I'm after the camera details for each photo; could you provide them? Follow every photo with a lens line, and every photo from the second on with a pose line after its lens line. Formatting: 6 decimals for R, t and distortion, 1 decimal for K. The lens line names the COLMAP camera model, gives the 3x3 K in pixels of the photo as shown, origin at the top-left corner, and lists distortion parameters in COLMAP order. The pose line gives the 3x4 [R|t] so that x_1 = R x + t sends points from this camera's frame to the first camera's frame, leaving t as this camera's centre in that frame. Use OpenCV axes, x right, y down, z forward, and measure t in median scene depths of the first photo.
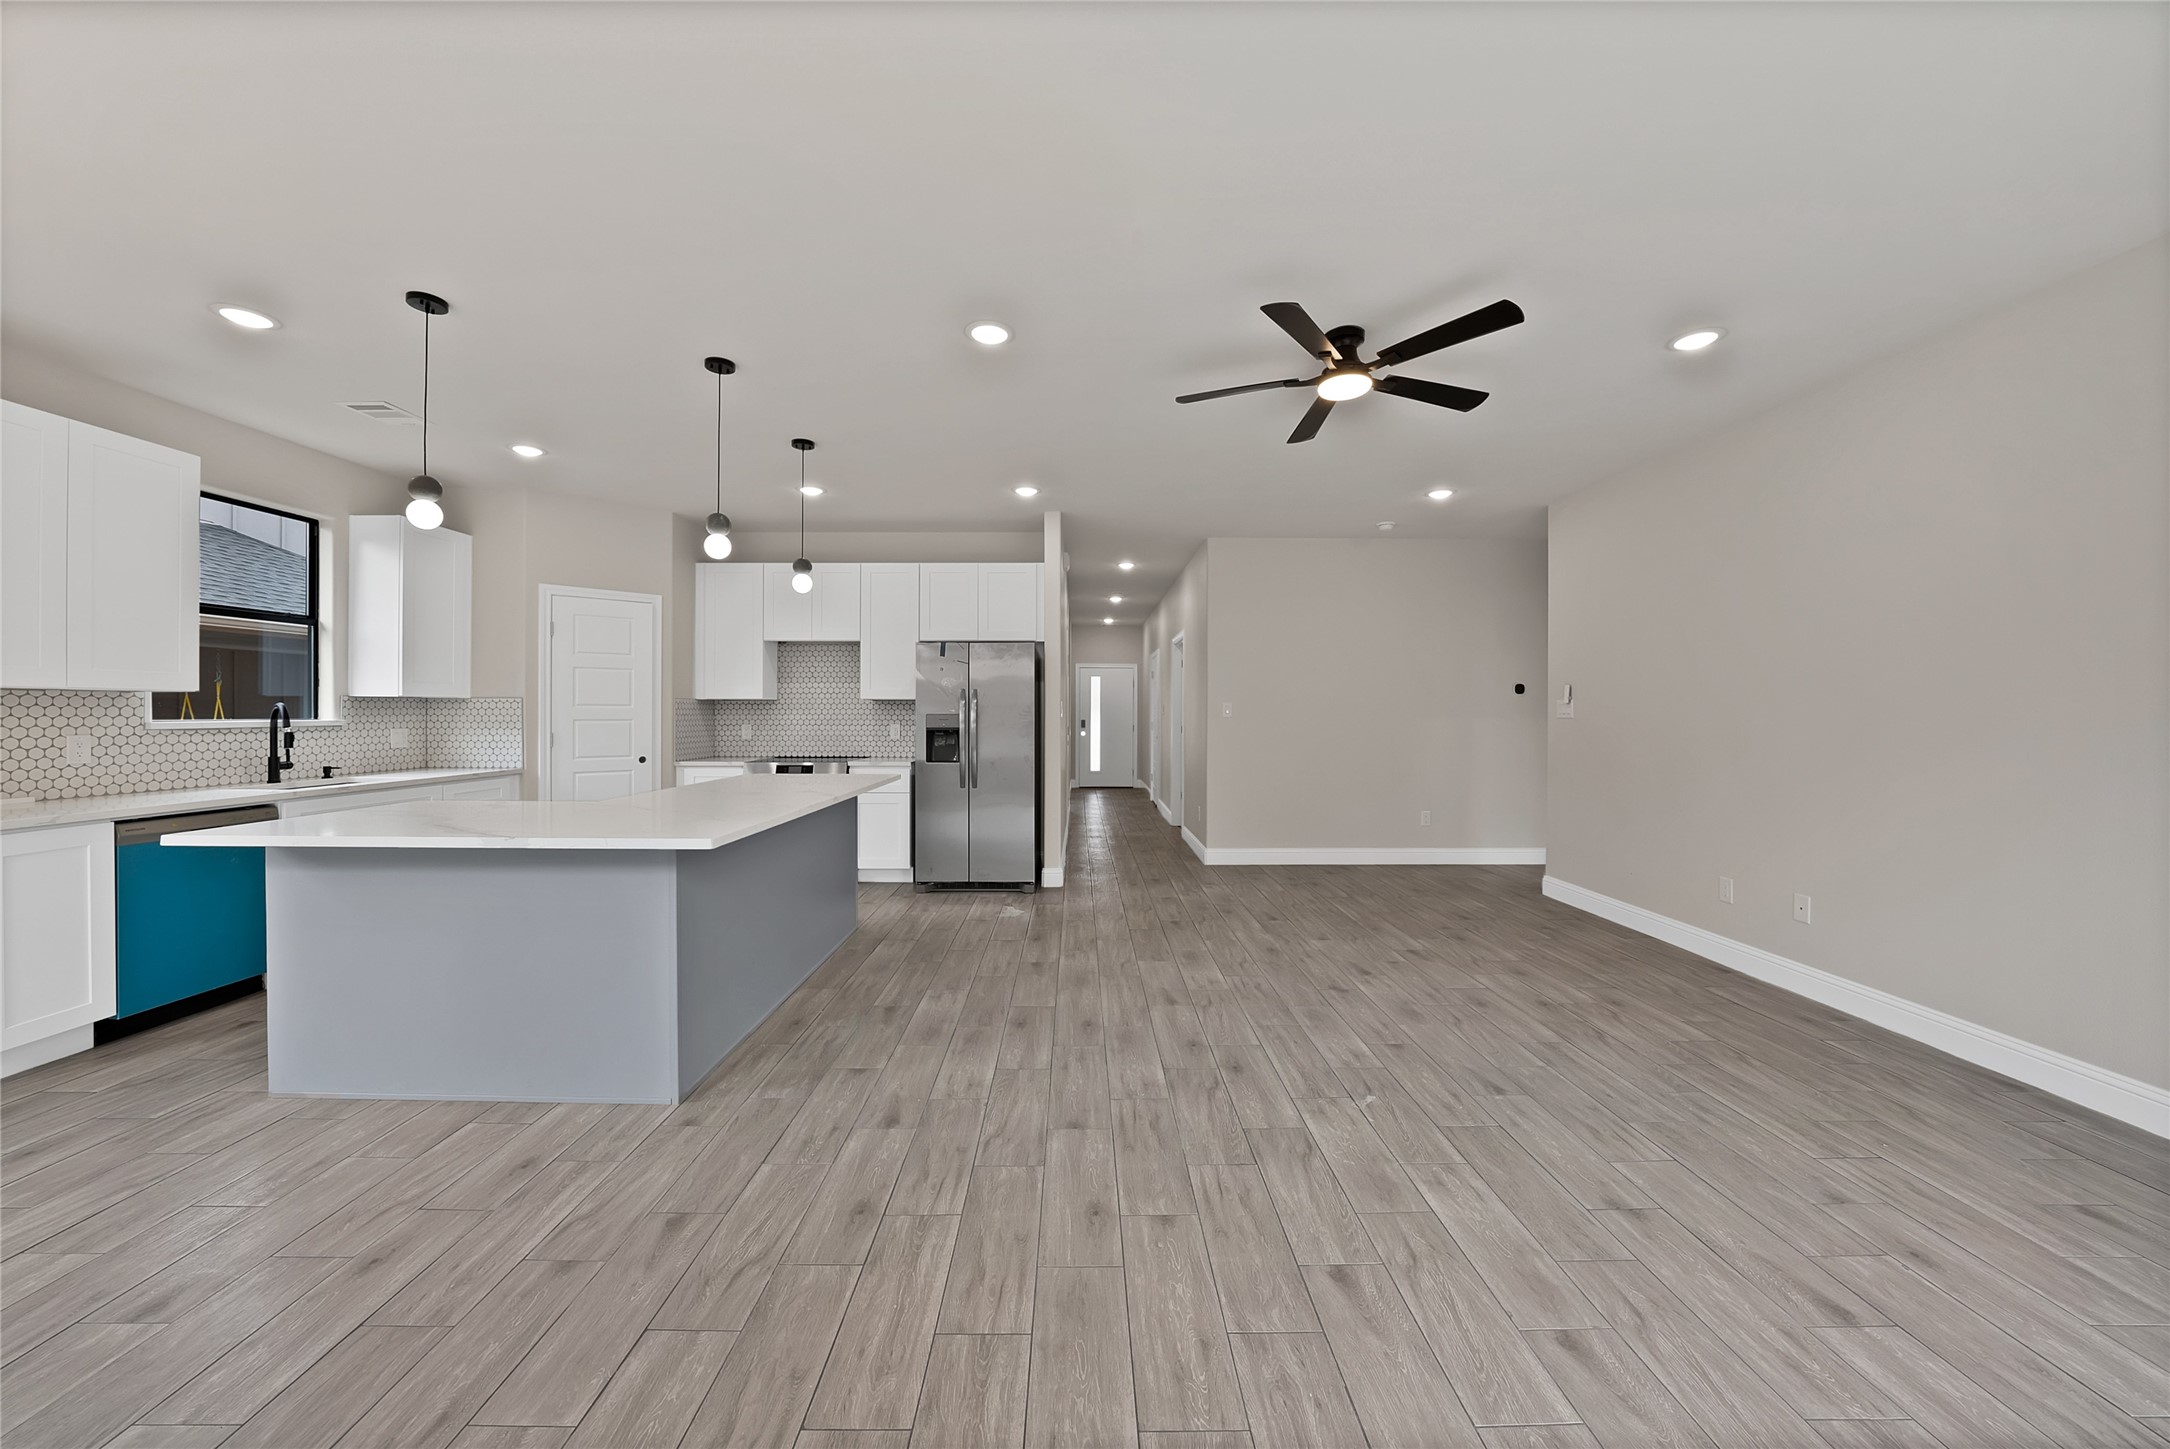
lens RADIAL K [[779.5, 0, 1080.6], [0, 779.5, 716.3], [0, 0, 1]] dist [-0.029098, 0.006988]
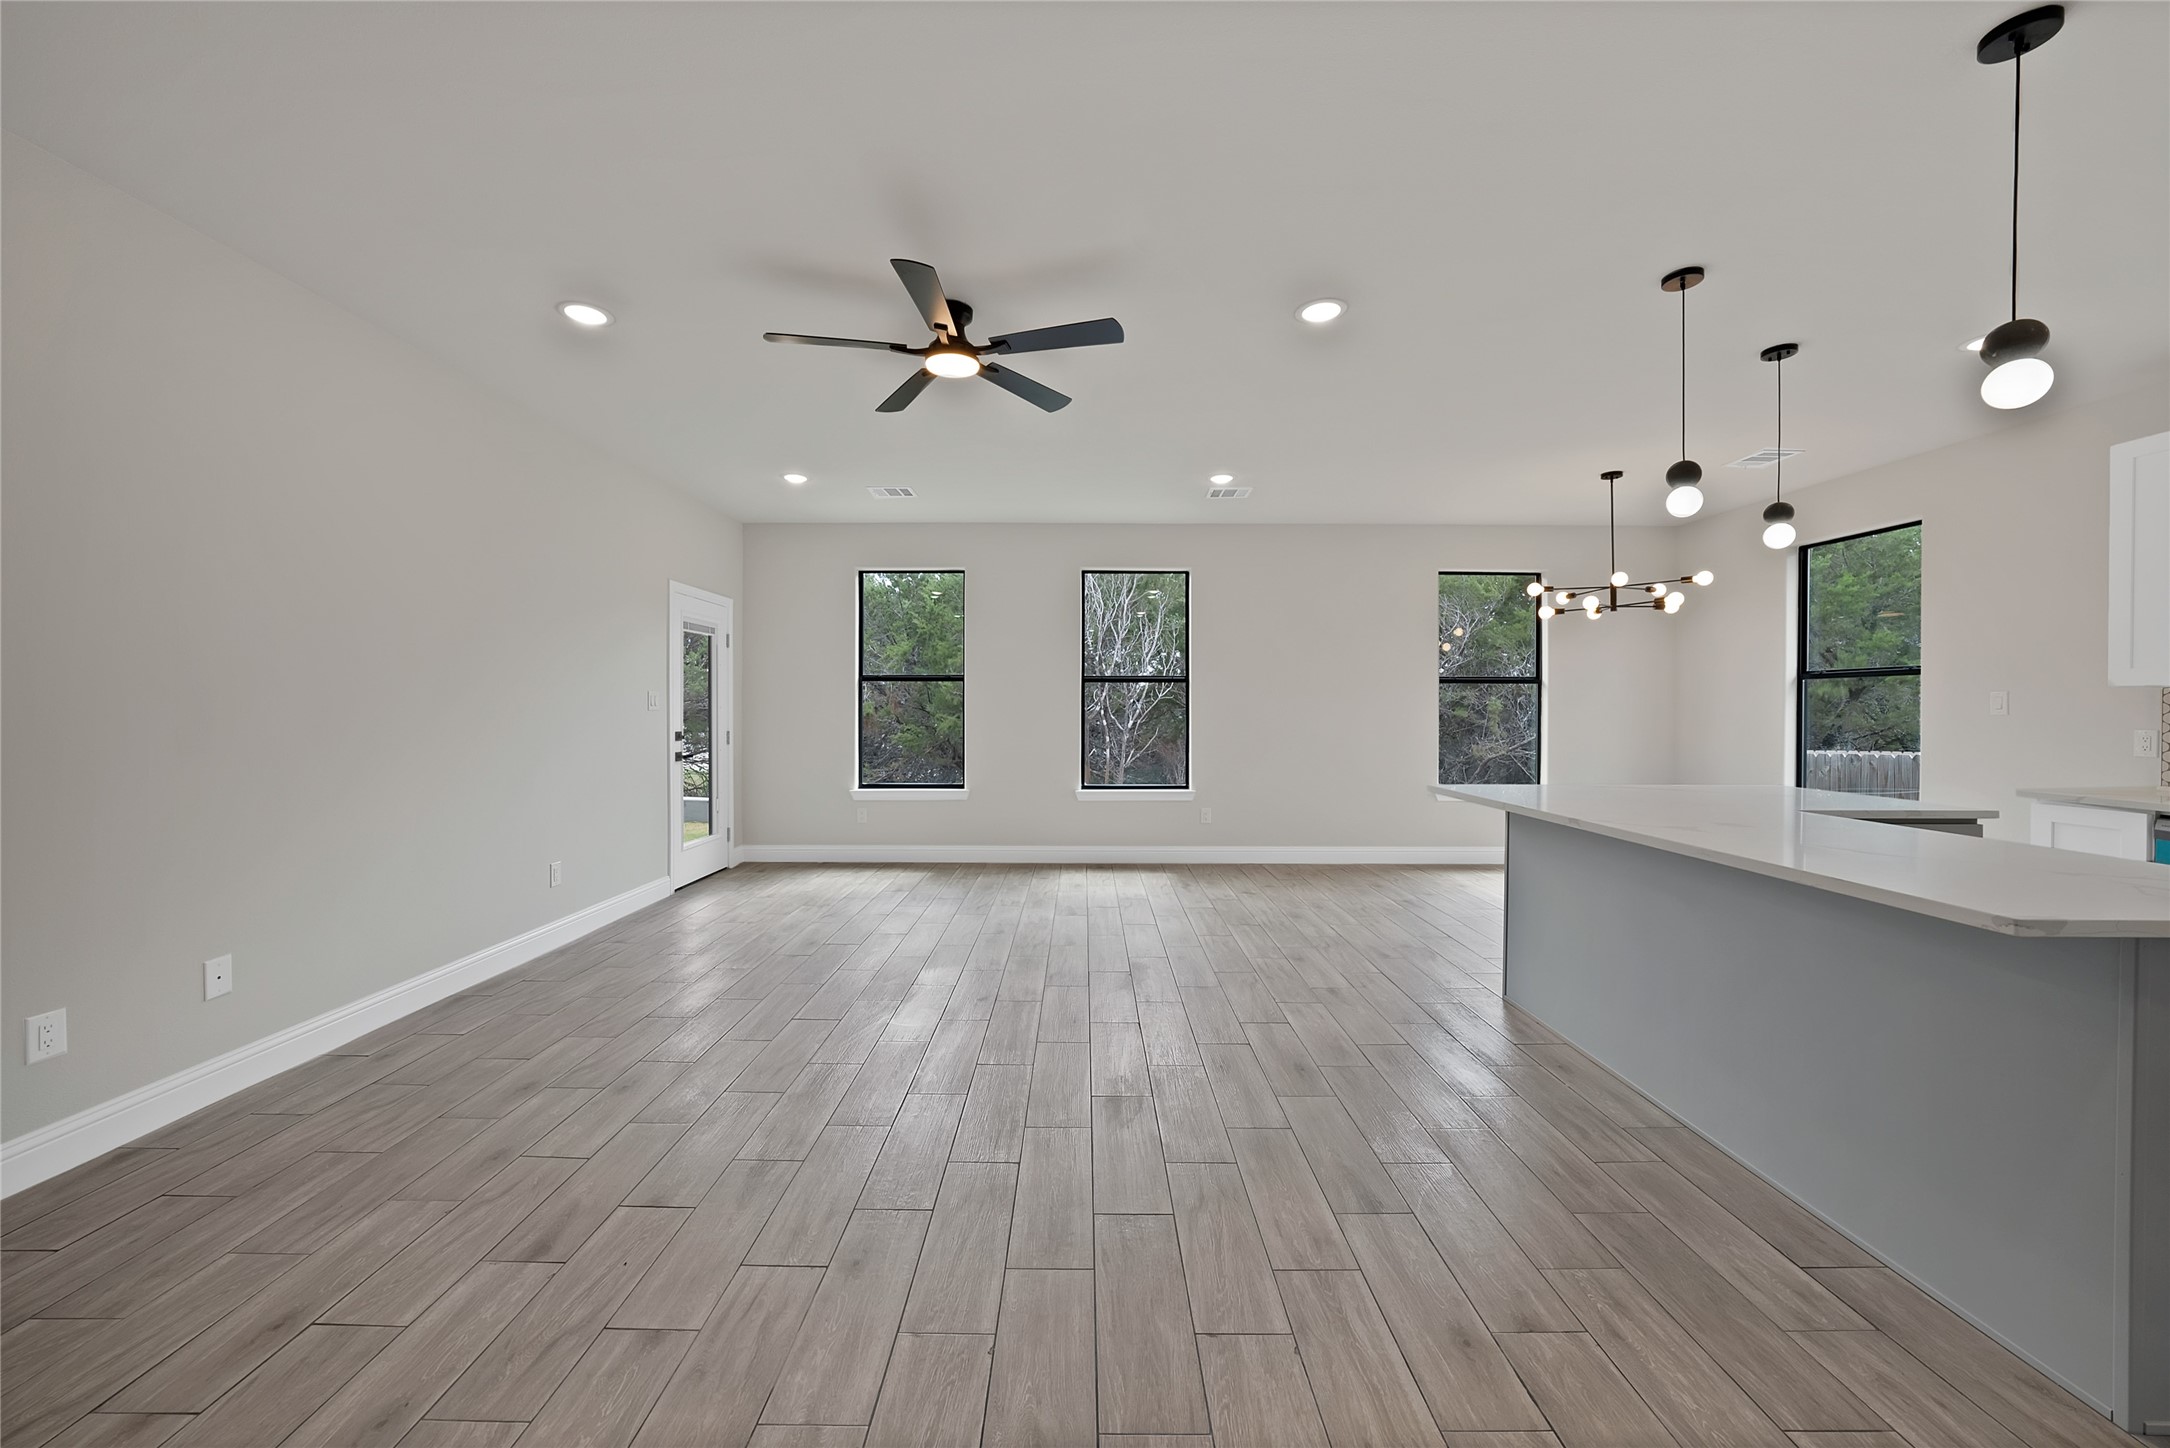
lens RADIAL K [[790.9, 0, 1090.4], [0, 790.9, 723.8], [0, 0, 1]] dist [-0.034943, 0.007214]
pose [[-0.999979, -0.004495, -0.004710, 0.132751], [-0.004622, 0.999615, 0.027353, -0.004129], [0.004585, 0.027375, -0.999615, 1.531070]]
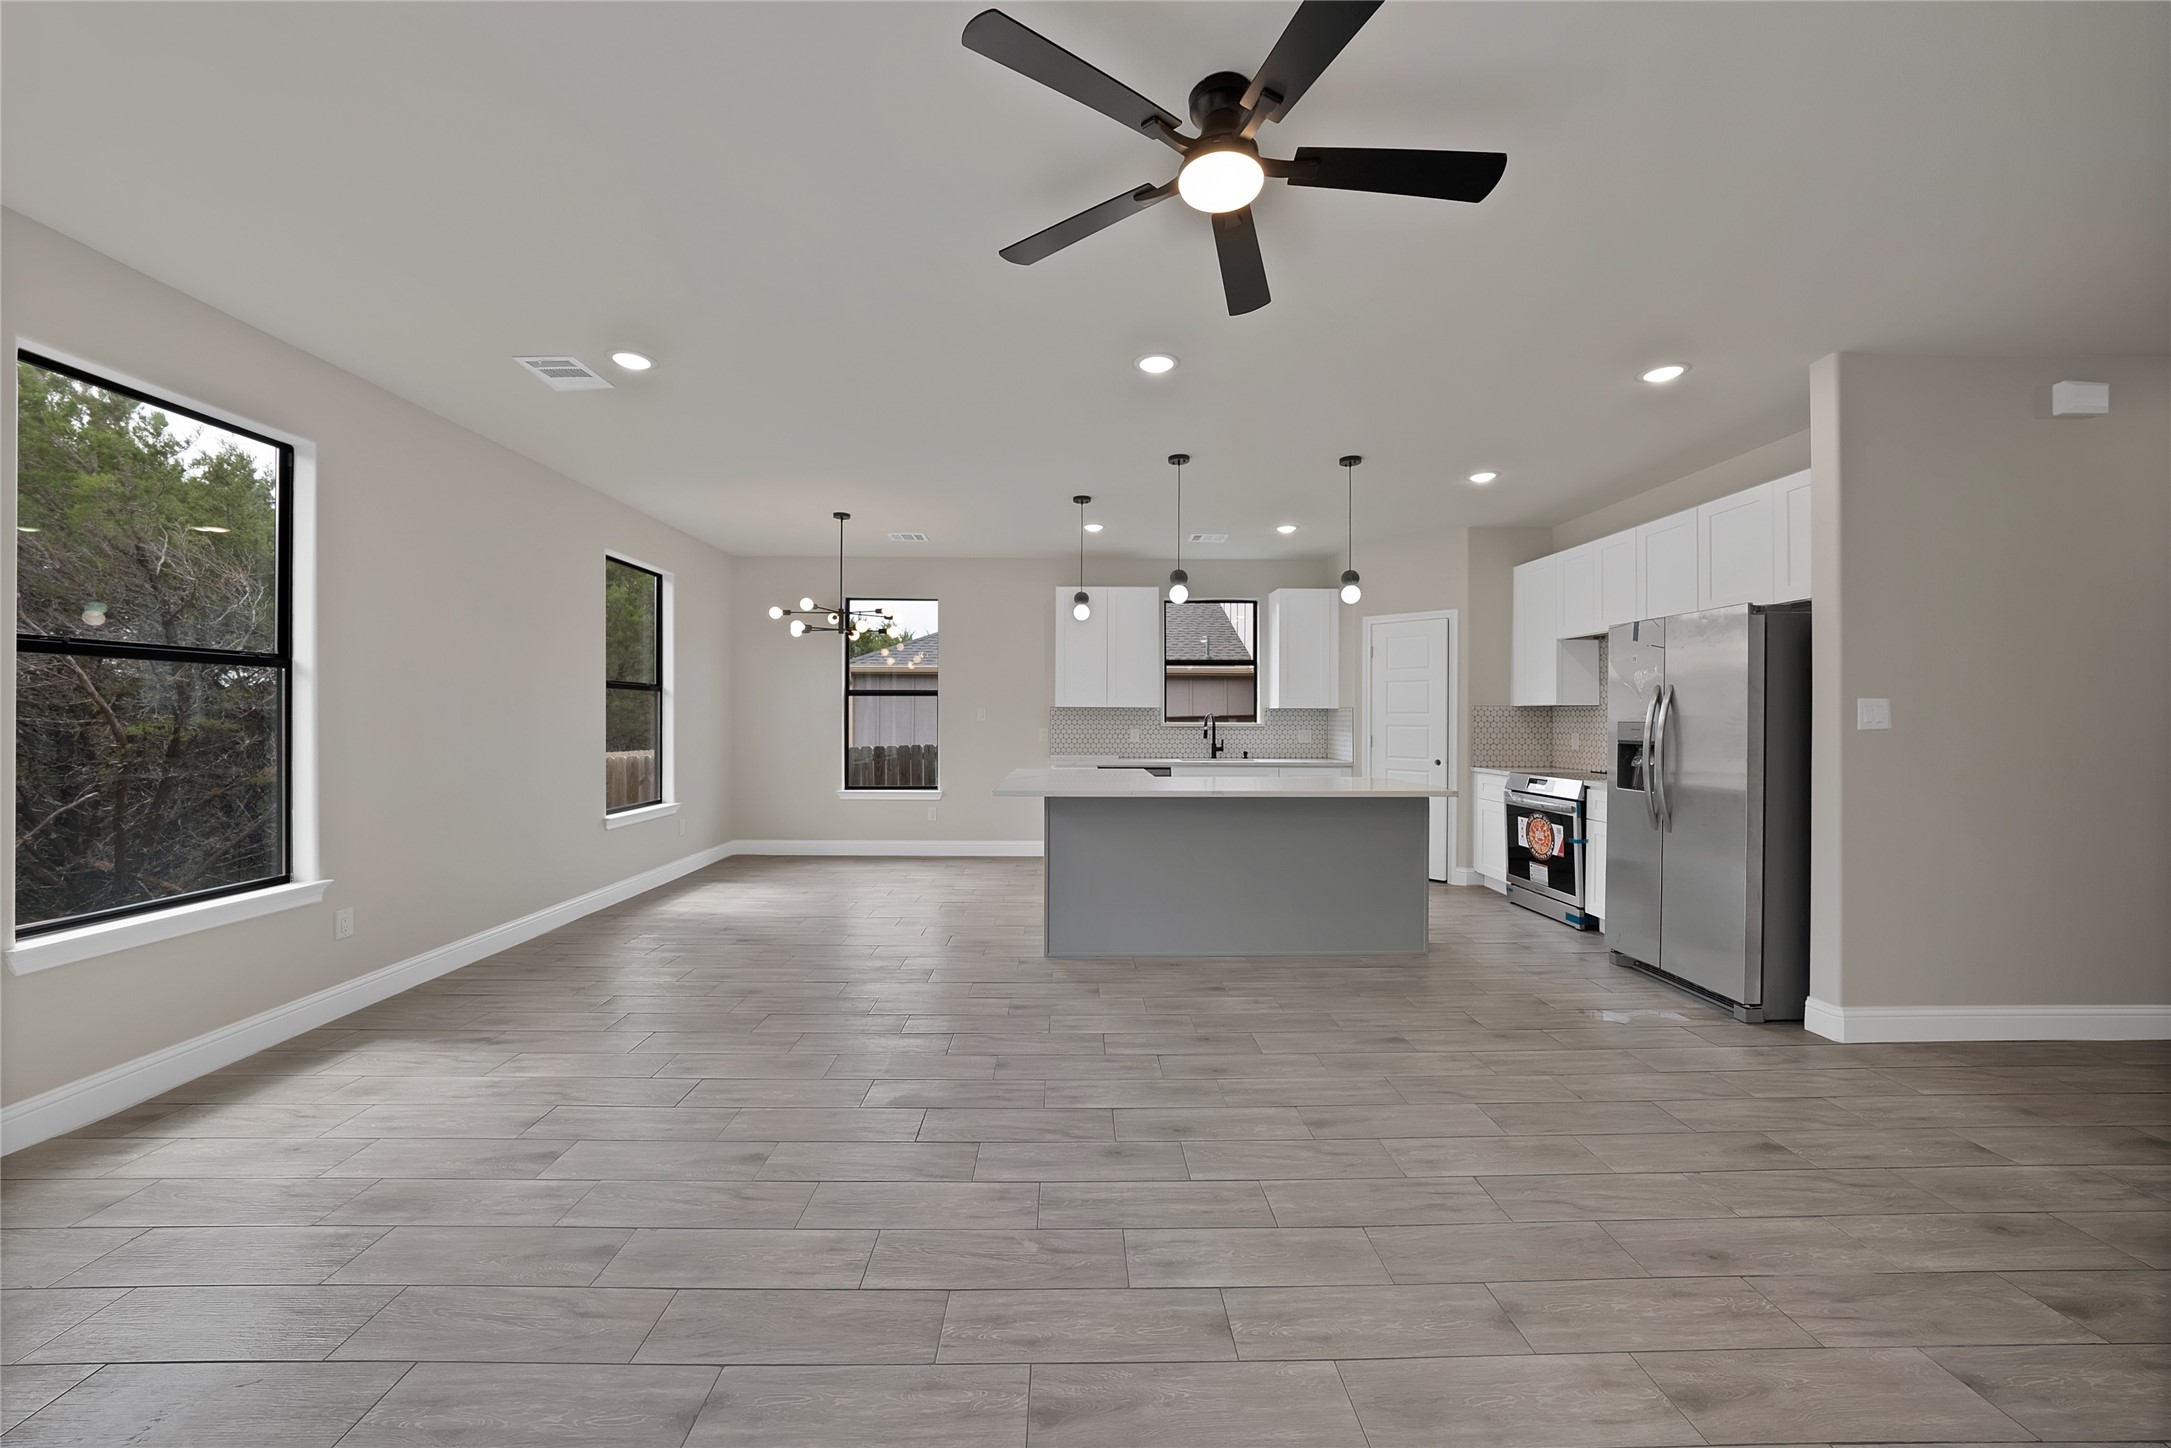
lens RADIAL K [[767.4, 0, 1077.0], [0, 767.4, 718.3], [0, 0, 1]] dist [-0.029453, 0.007130]
pose [[0.013632, -0.000238, -0.999907, 0.722169], [-0.009240, 0.999957, -0.000364, -0.001485], [0.999864, 0.009244, 0.013629, 0.680909]]
